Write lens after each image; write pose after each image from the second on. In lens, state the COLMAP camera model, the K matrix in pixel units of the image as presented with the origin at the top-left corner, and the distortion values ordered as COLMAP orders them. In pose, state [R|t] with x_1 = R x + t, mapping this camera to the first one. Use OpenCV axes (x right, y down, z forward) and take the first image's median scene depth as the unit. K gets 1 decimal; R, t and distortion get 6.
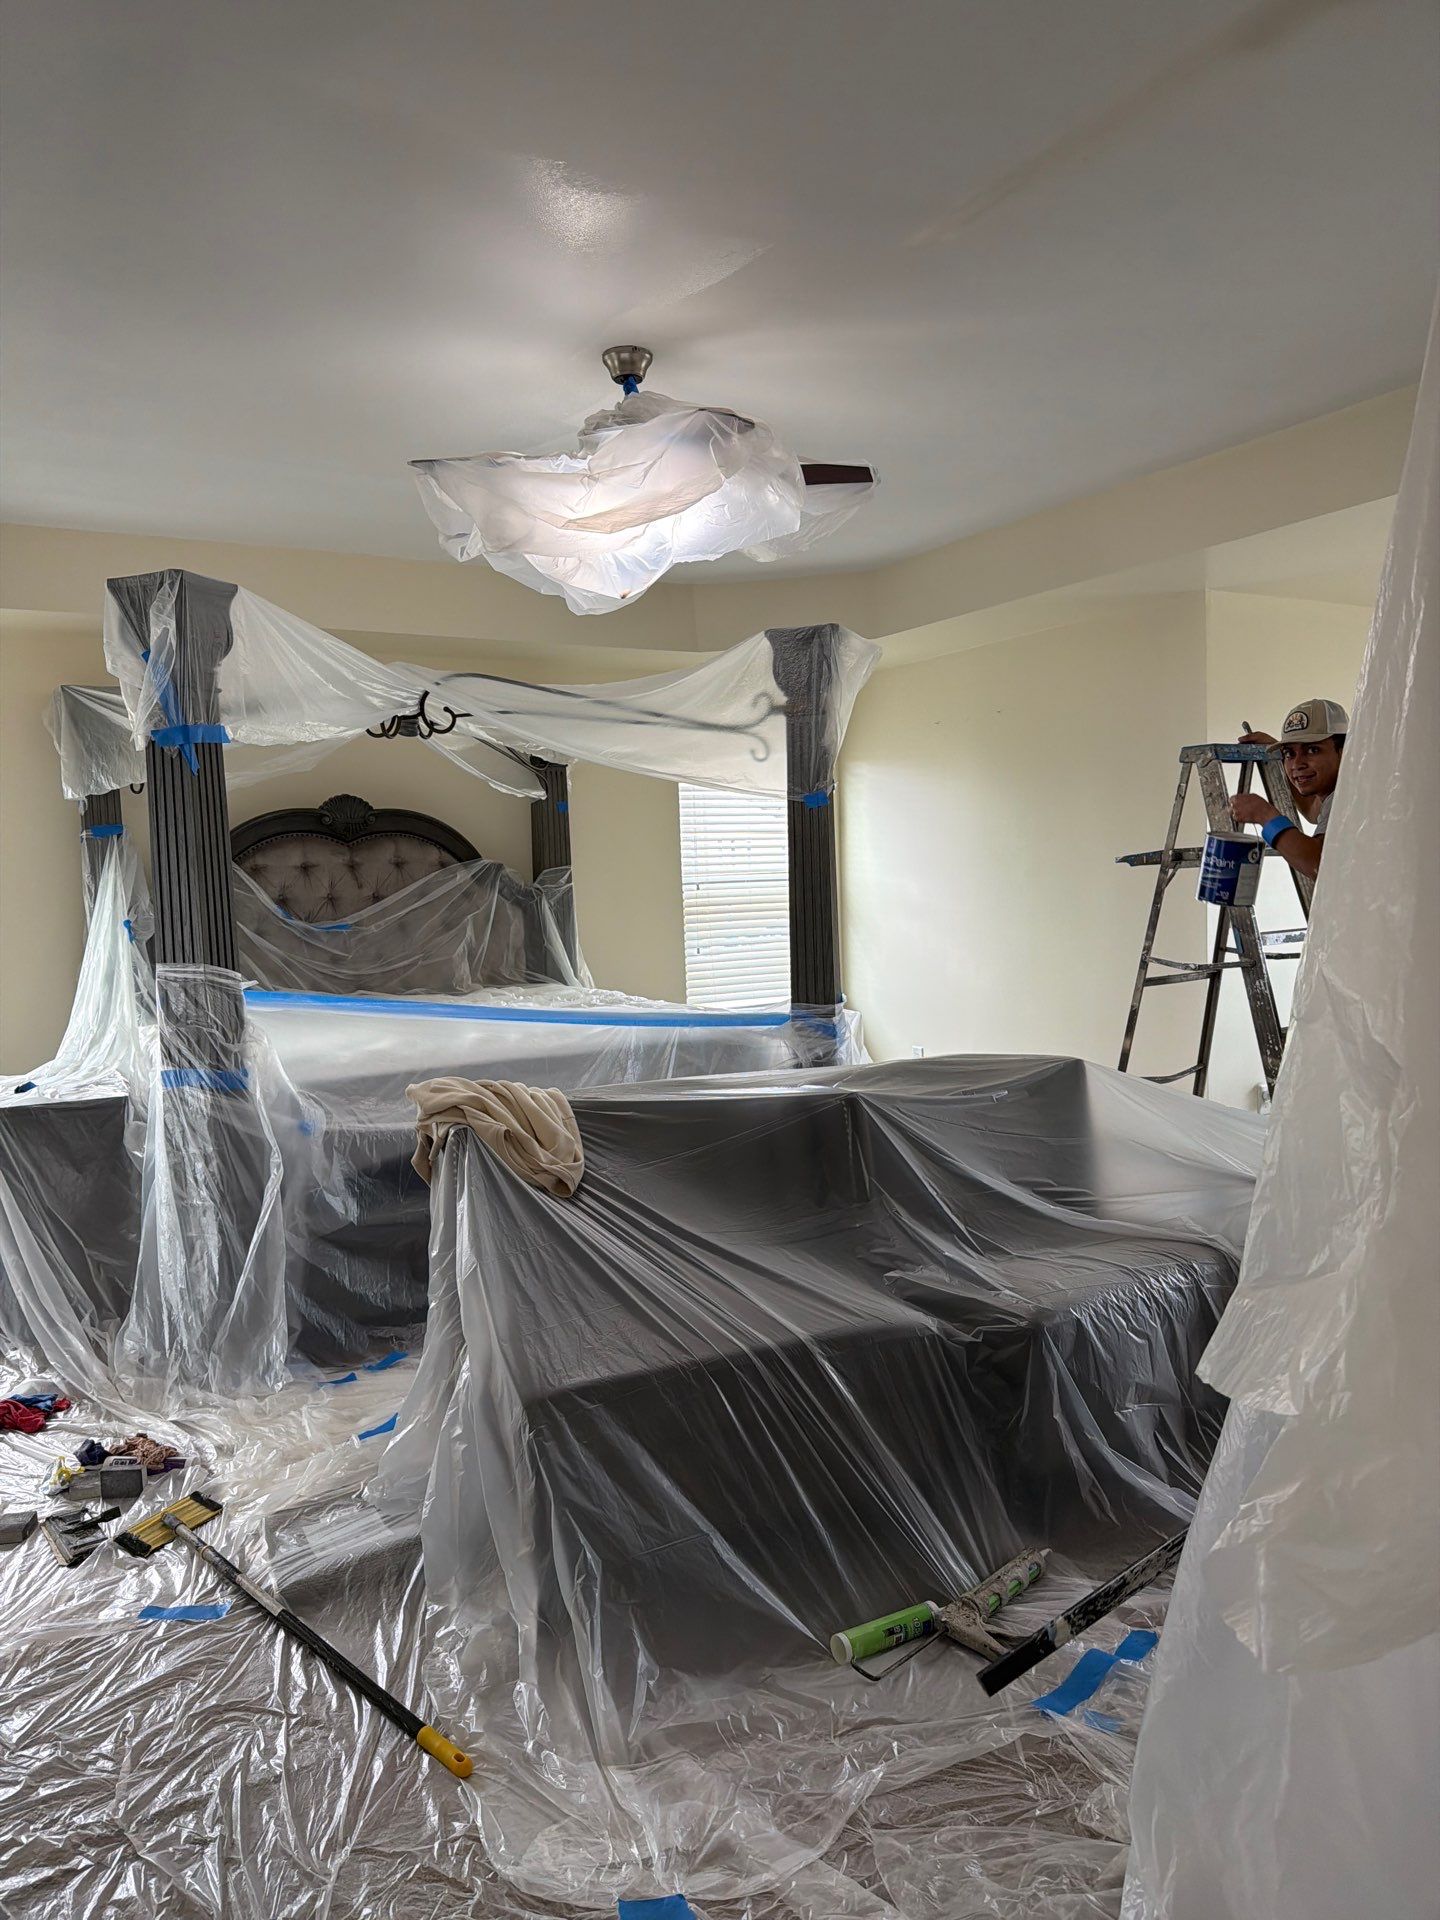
lens RADIAL K [[1430.6, 0, 787.7], [0, 1430.6, 964.3], [0, 0, 1]] dist [0.050112, -0.075088]
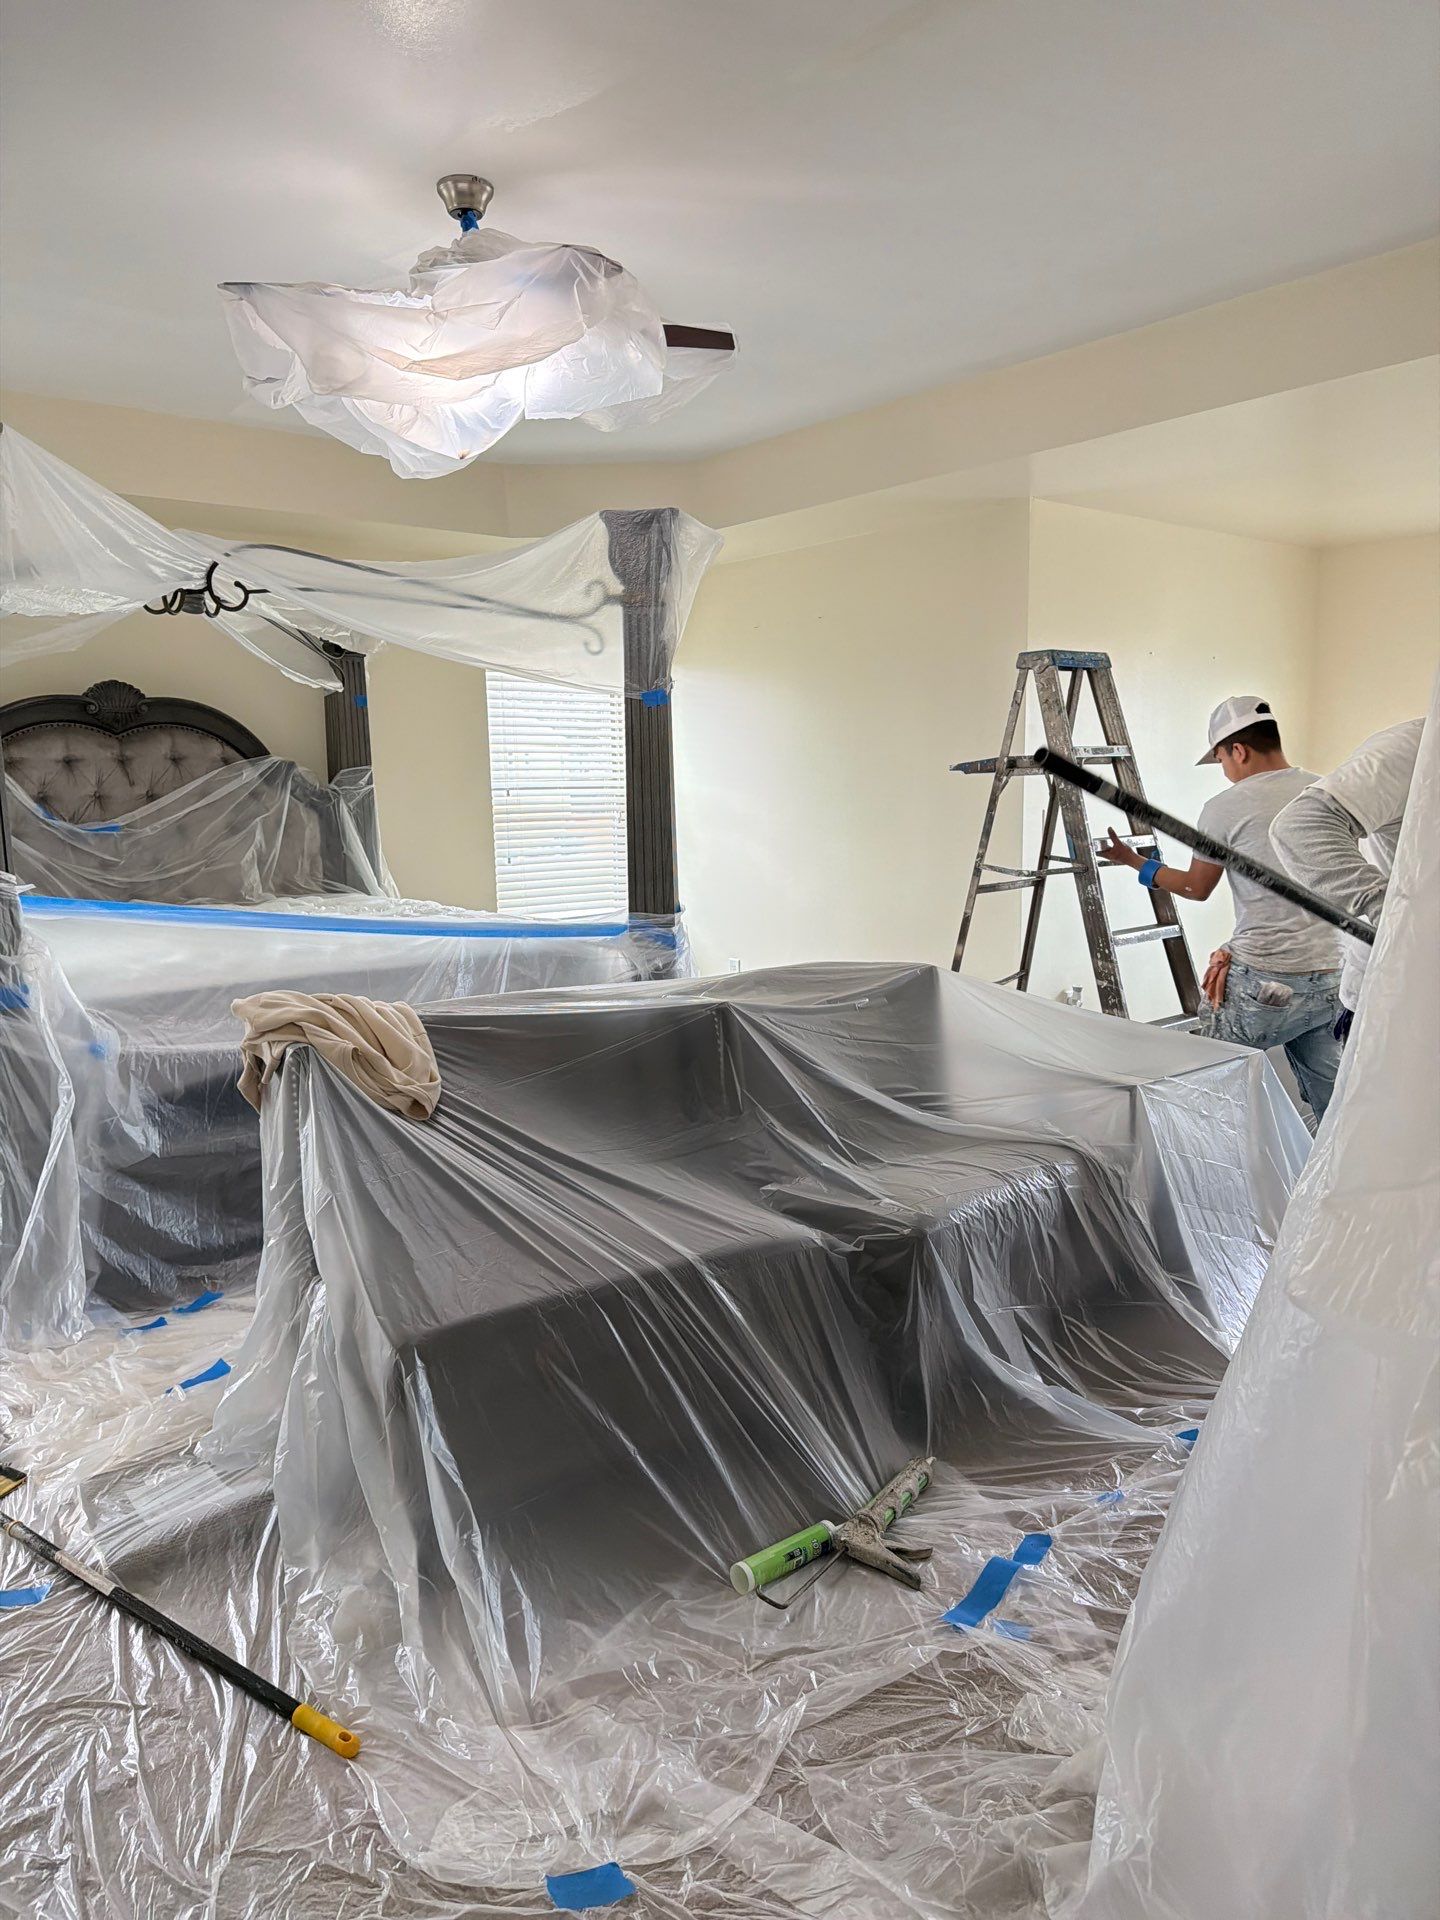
lens RADIAL K [[1345.7, 0, 712.7], [0, 1345.7, 967.3], [0, 0, 1]] dist [0.030619, -0.038846]
pose [[0.984536, -0.008990, 0.174951, -0.121552], [-0.001423, 0.998239, 0.059301, 0.013780], [-0.175176, -0.058633, 0.982790, 0.127177]]
